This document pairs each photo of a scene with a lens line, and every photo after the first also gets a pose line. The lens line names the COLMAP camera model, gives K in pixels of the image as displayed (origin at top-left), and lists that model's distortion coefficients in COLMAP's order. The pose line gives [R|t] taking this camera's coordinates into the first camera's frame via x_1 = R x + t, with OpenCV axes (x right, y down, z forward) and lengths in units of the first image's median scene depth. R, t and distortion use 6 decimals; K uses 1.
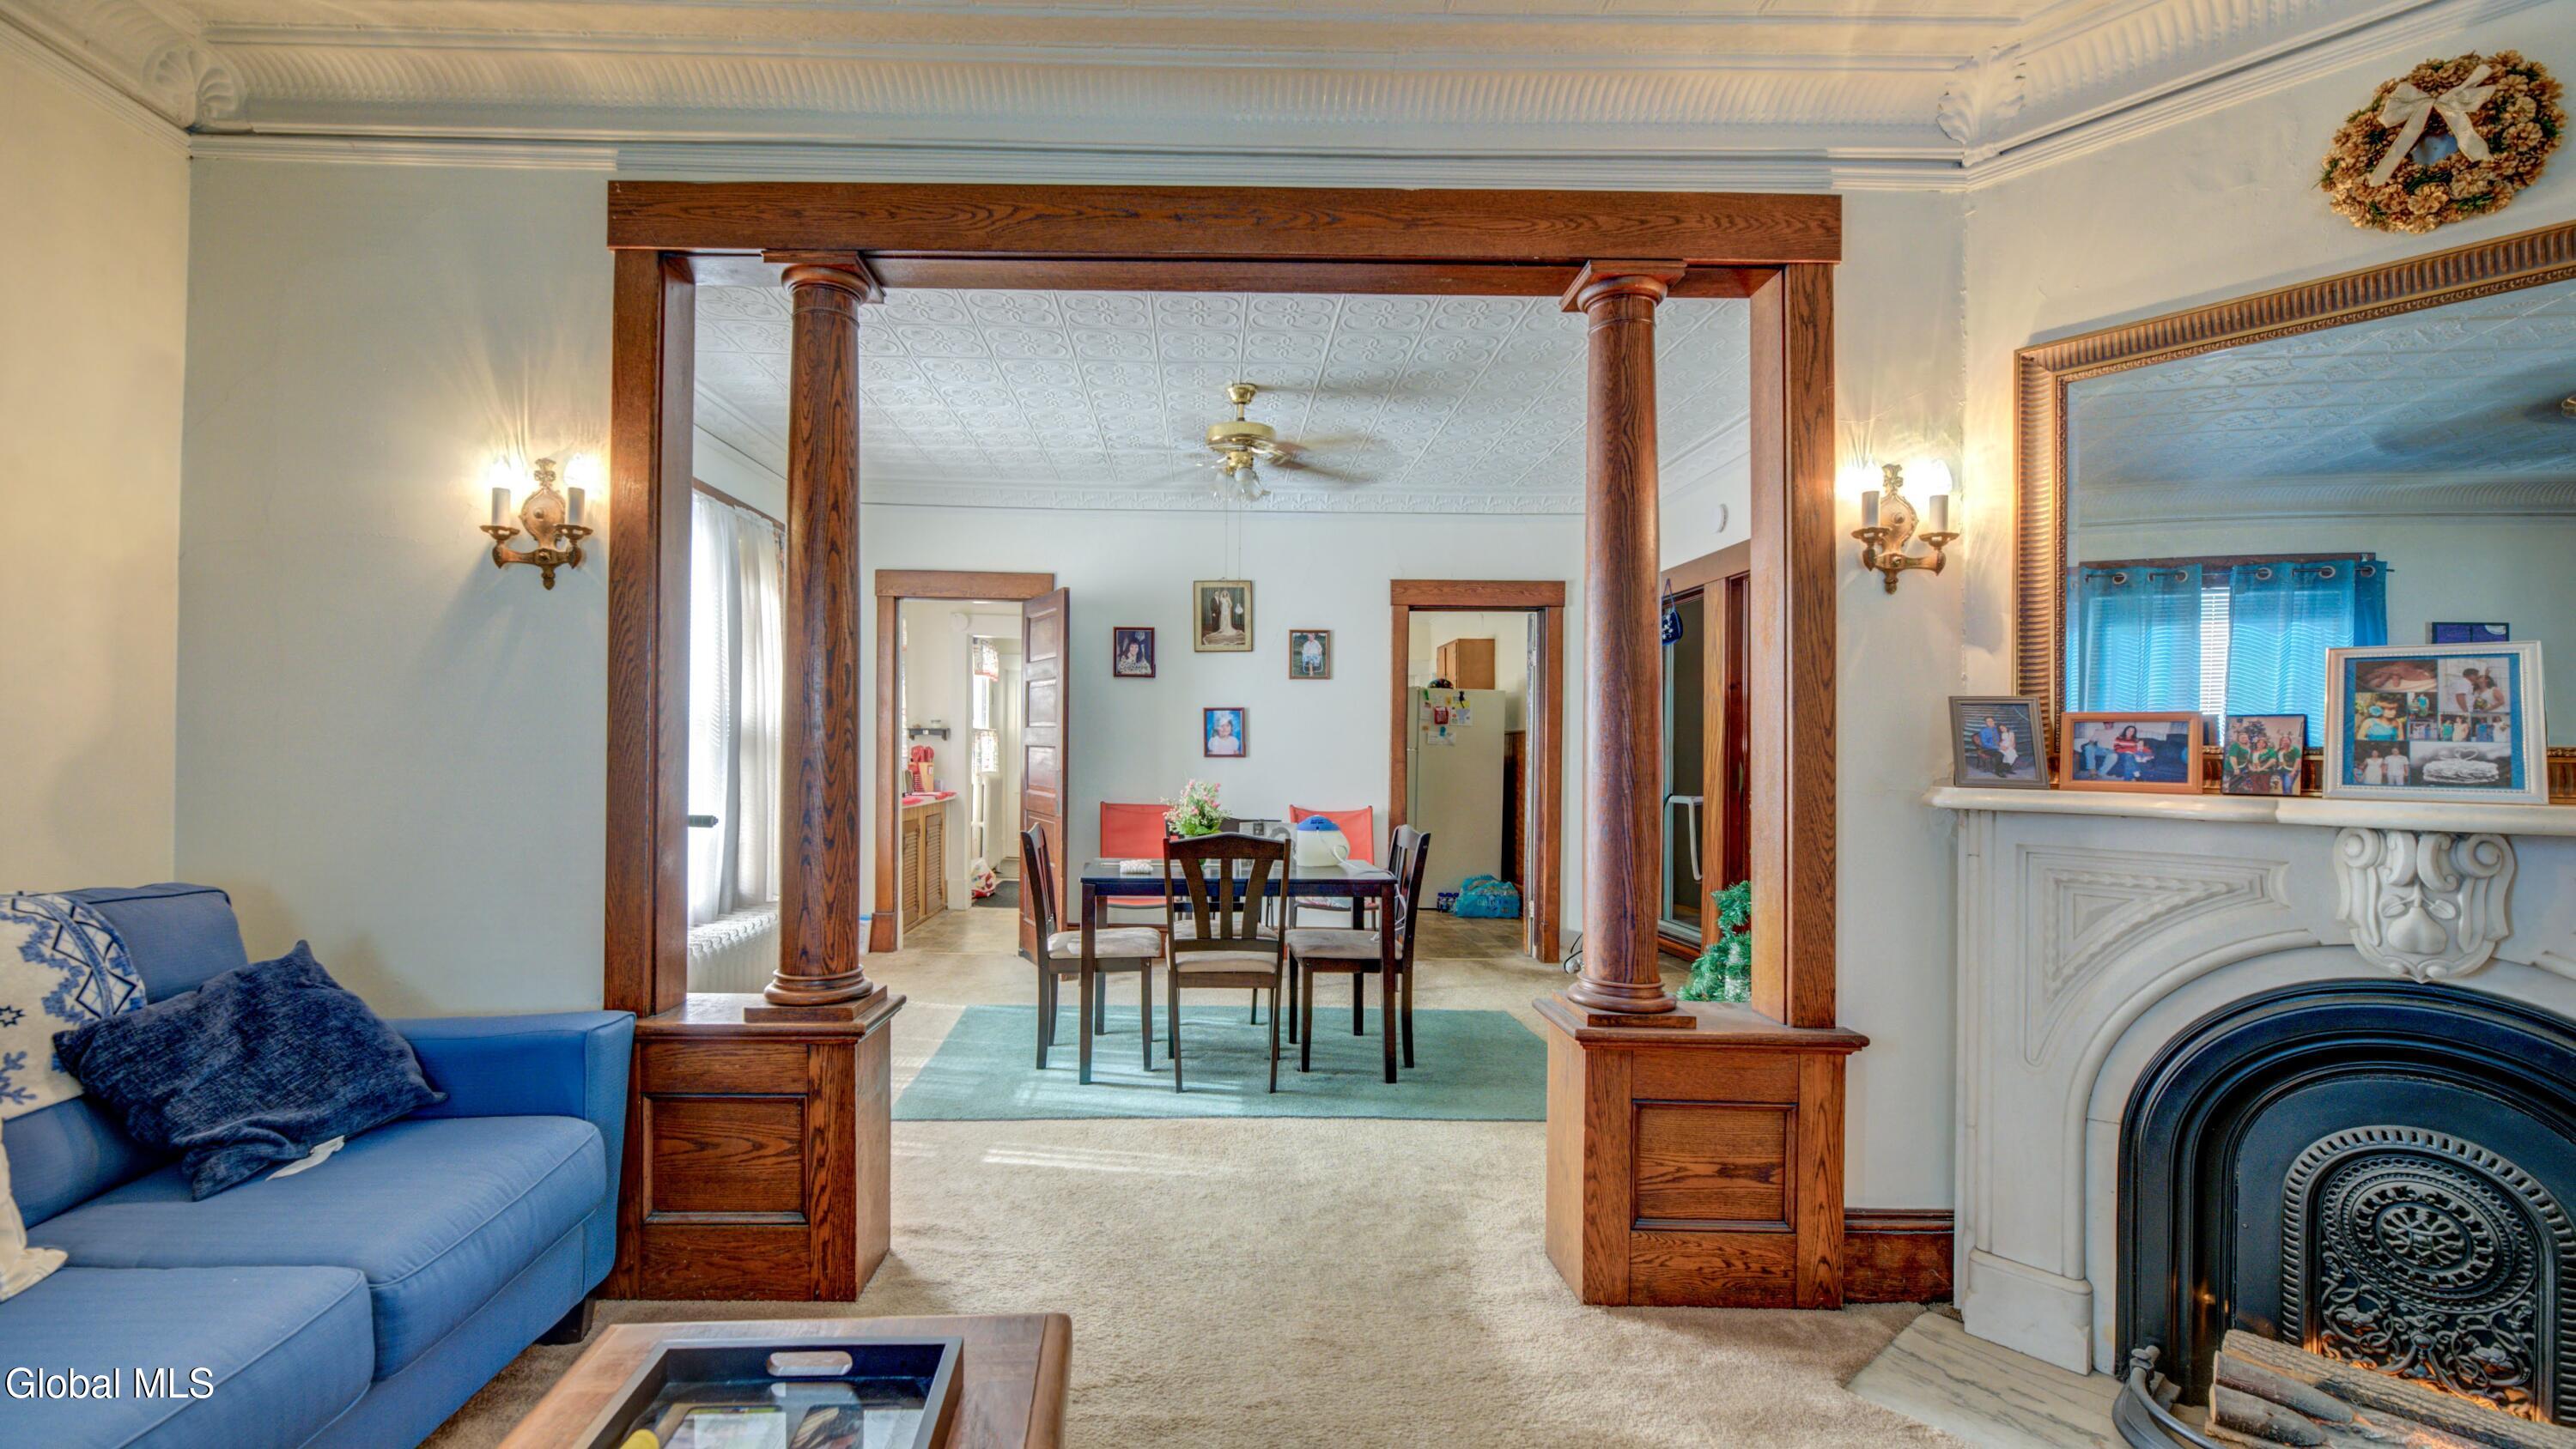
lens RADIAL K [[984.8, 0, 1278.2], [0, 984.8, 739.3], [0, 0, 1]] dist [-0.000583, -0.002004]
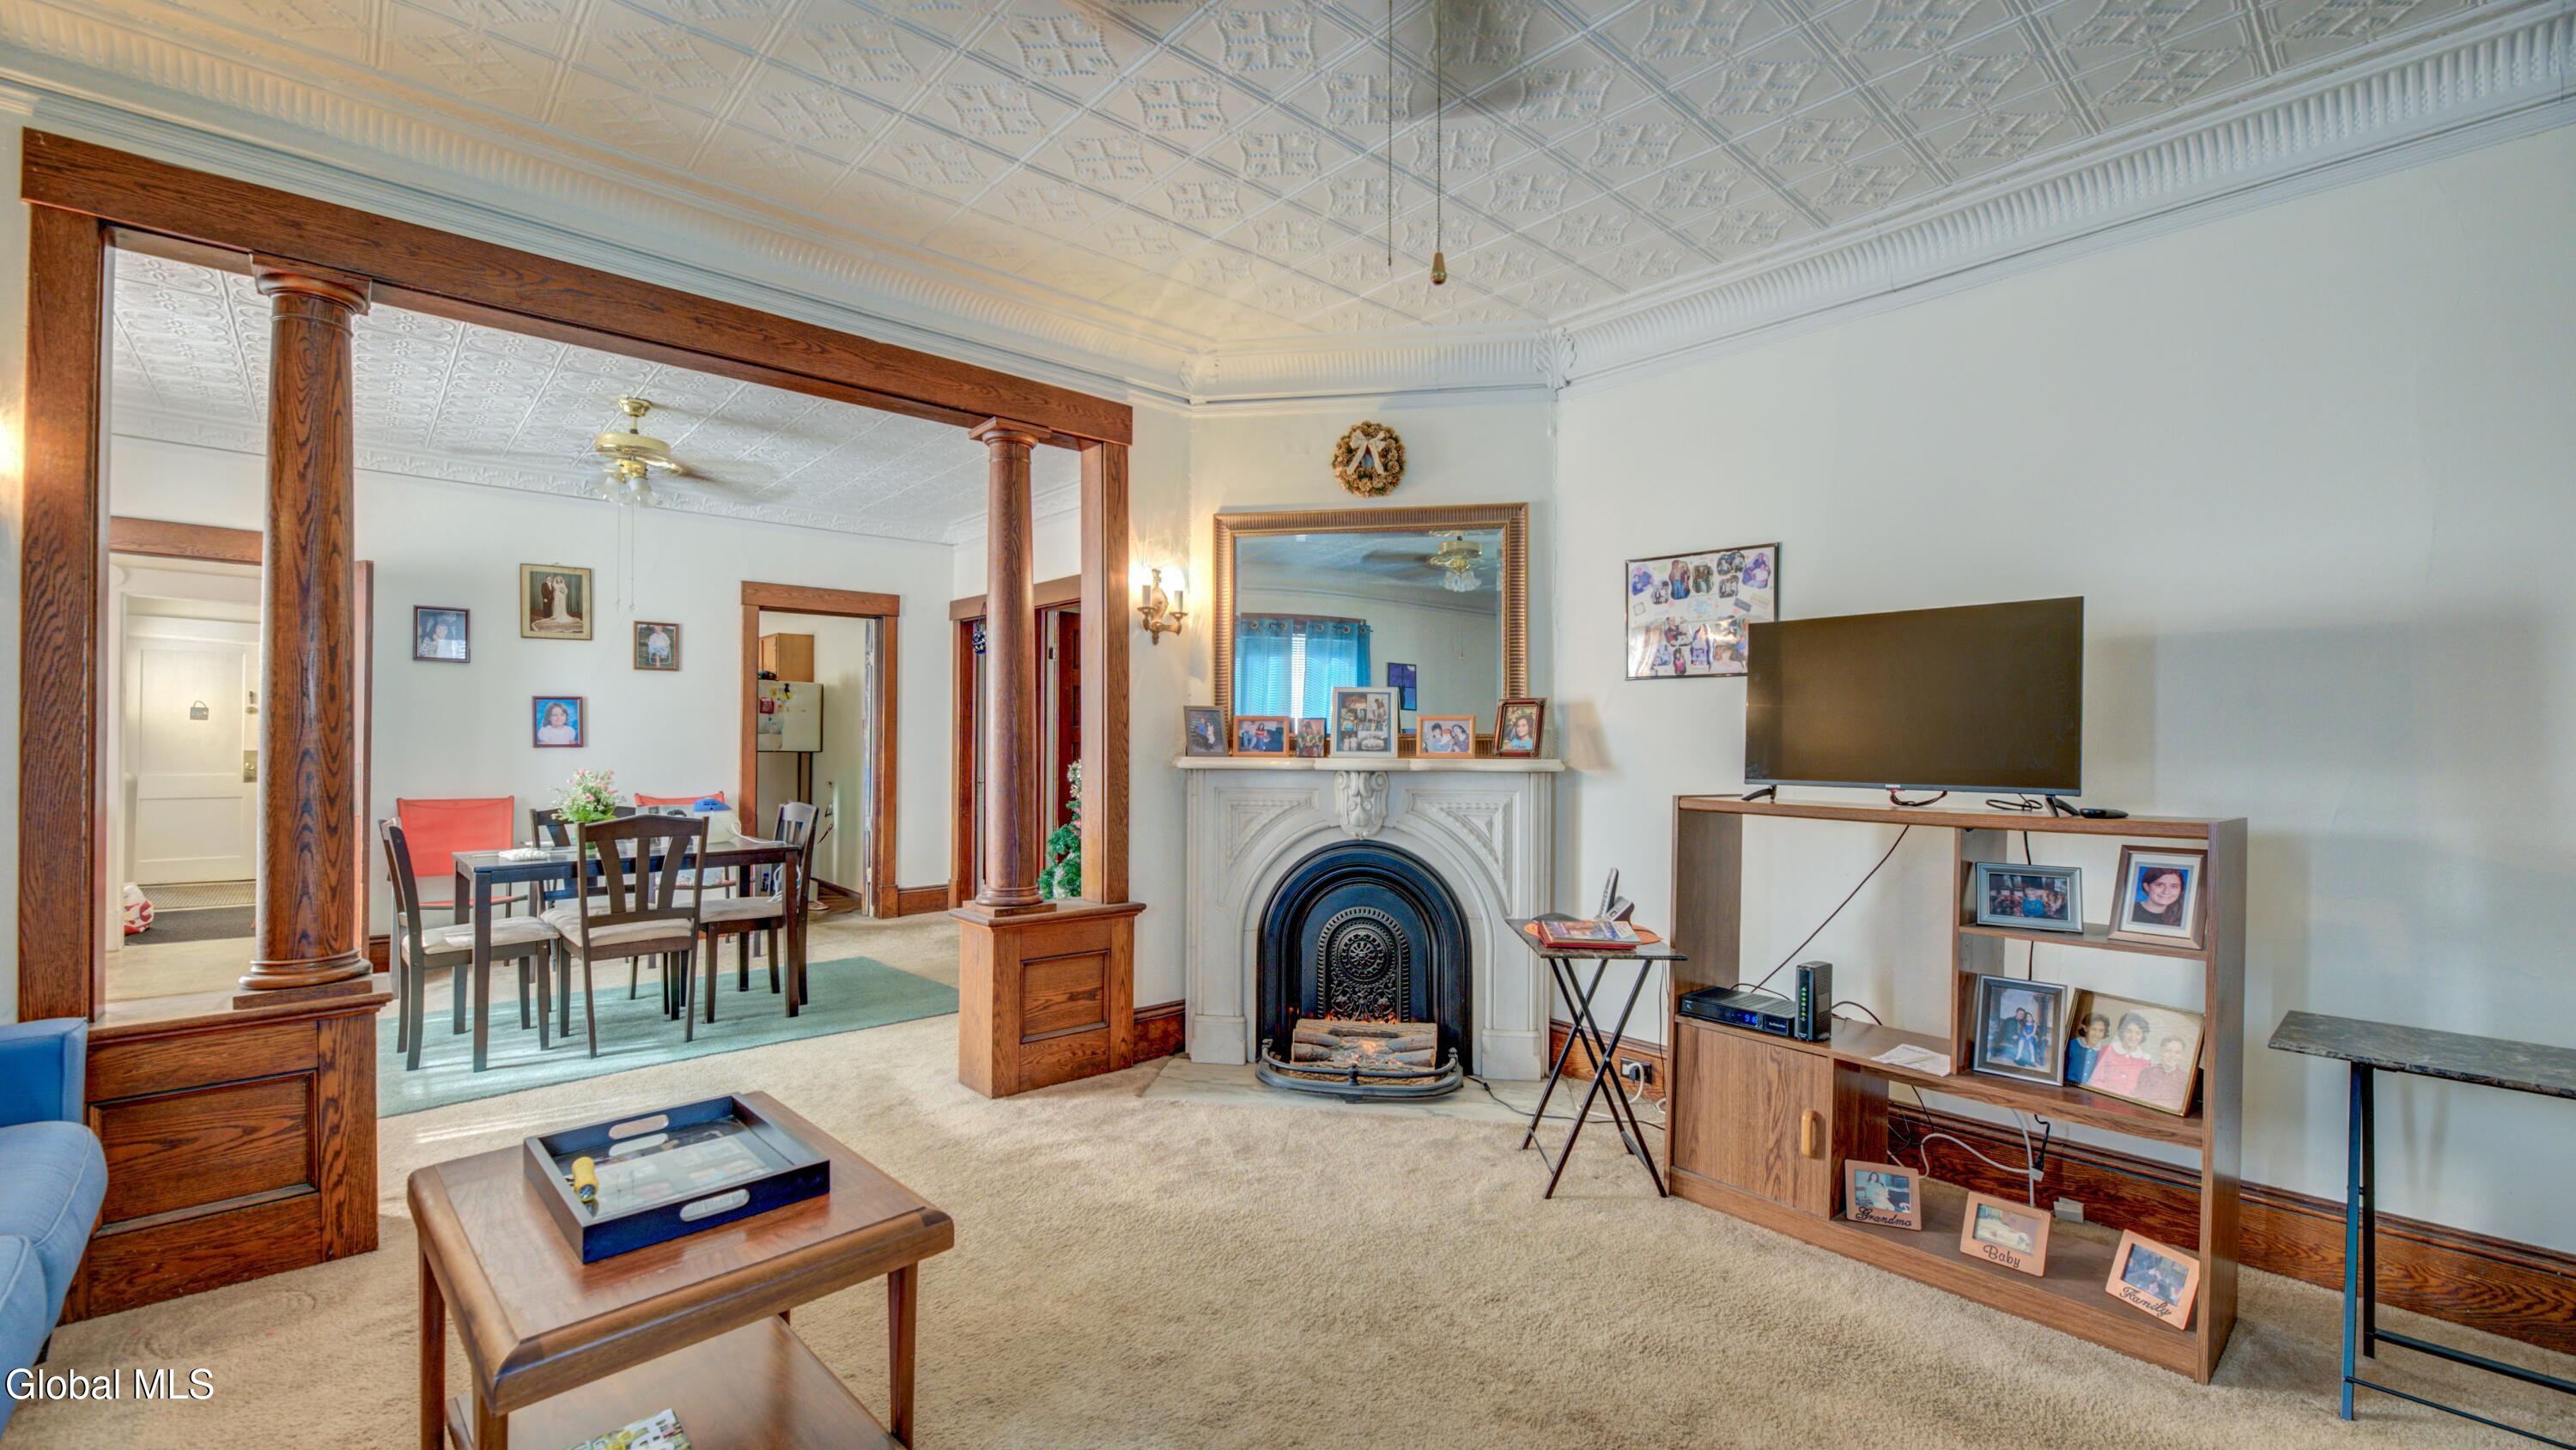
lens RADIAL K [[1065.0, 0, 1277.7], [0, 1065.0, 729.3], [0, 0, 1]] dist [0.000222, 0.000139]
pose [[0.741073, -0.001097, 0.671424, -0.469485], [-0.001120, 0.999995, 0.002870, -0.006706], [-0.671424, -0.002879, 0.741068, -0.521128]]
